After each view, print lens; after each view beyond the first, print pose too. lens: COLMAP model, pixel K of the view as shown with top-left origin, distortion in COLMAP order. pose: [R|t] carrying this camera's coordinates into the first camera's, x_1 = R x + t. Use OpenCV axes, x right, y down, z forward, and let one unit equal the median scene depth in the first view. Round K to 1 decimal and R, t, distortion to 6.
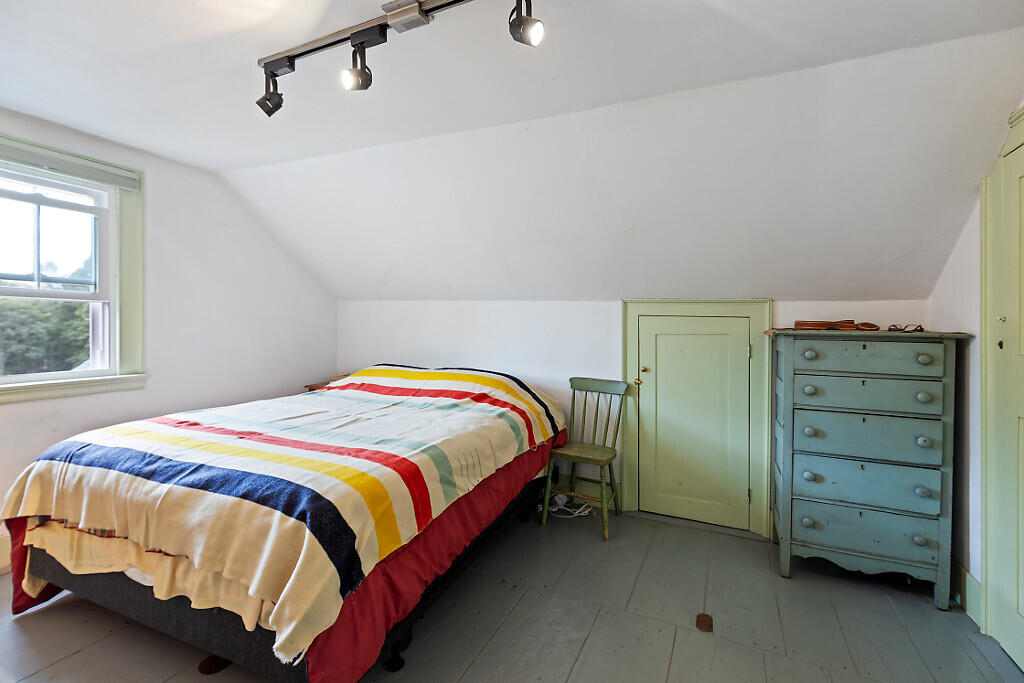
lens RADIAL K [[457.2, 0, 512.0], [0, 457.2, 341.5], [0, 0, 1]] dist [0.000087, -0.000114]
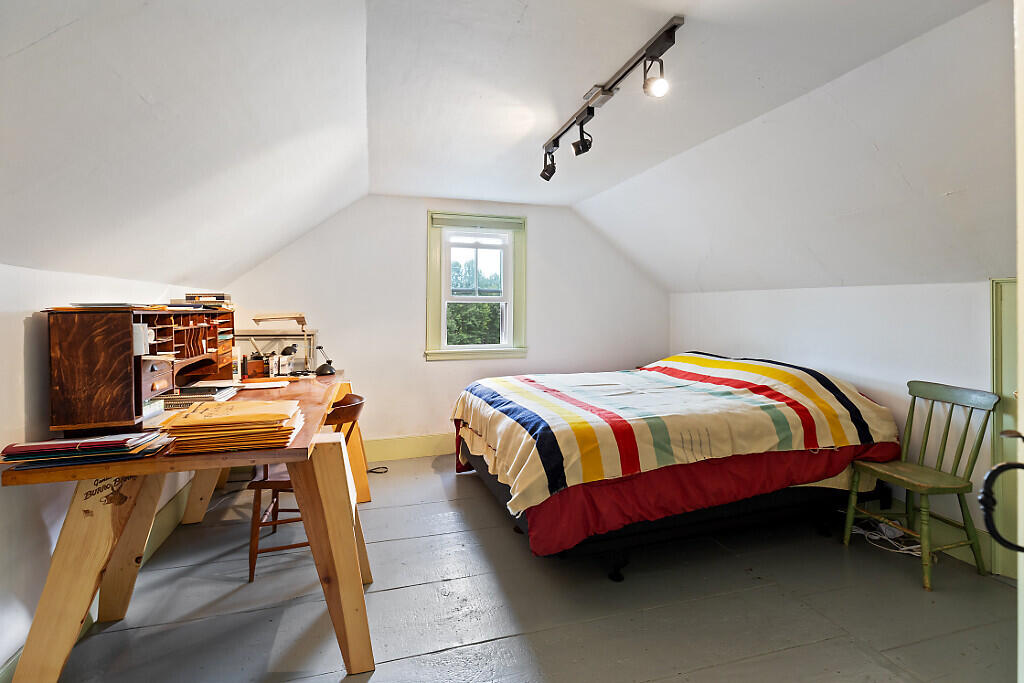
lens RADIAL K [[462.2, 0, 506.3], [0, 462.2, 326.6], [0, 0, 1]] dist [-0.000795, -0.000144]
pose [[0.659671, 0.013375, -0.751436, 0.422999], [-0.021236, 0.999774, -0.000847, 0.000567], [0.751255, 0.016516, 0.659806, -0.092522]]
